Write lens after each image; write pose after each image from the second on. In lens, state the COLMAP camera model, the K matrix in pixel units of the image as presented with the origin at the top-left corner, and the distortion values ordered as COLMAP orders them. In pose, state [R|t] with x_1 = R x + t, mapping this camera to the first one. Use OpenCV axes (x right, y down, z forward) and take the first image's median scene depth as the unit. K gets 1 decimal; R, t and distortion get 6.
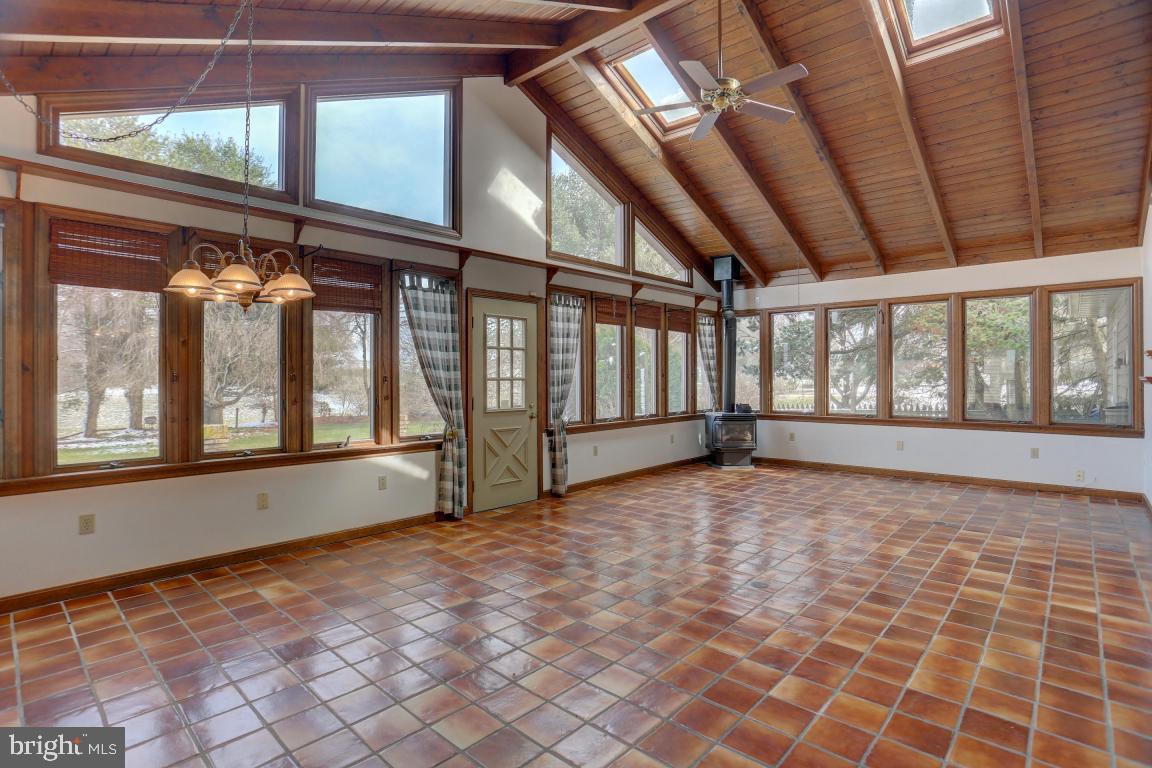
lens RADIAL K [[559.1, 0, 590.7], [0, 559.1, 369.8], [0, 0, 1]] dist [-0.067052, 0.028774]
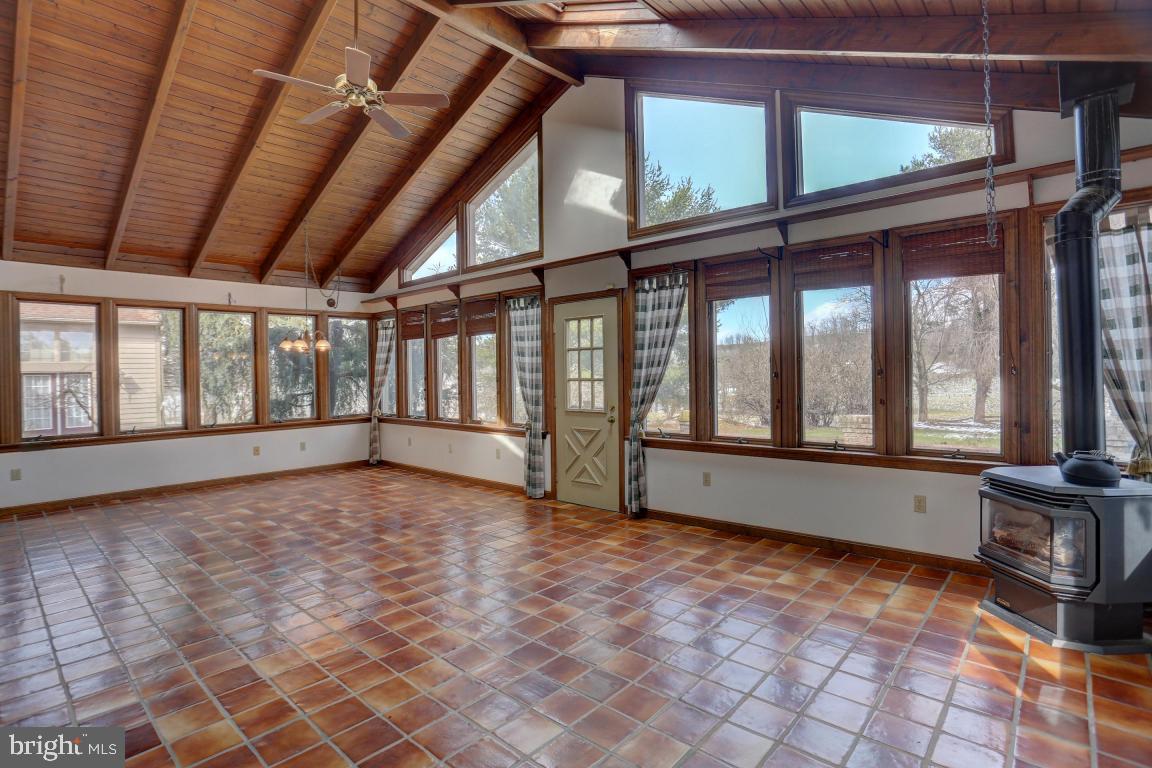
lens RADIAL K [[582.5, 0, 581.5], [0, 582.5, 385.4], [0, 0, 1]] dist [-0.047438, 0.001279]
pose [[-0.010304, 0.017547, -0.999793, 0.847666], [0.021124, 0.999627, 0.017327, 0.008261], [0.999724, -0.020941, -0.010671, 0.949599]]
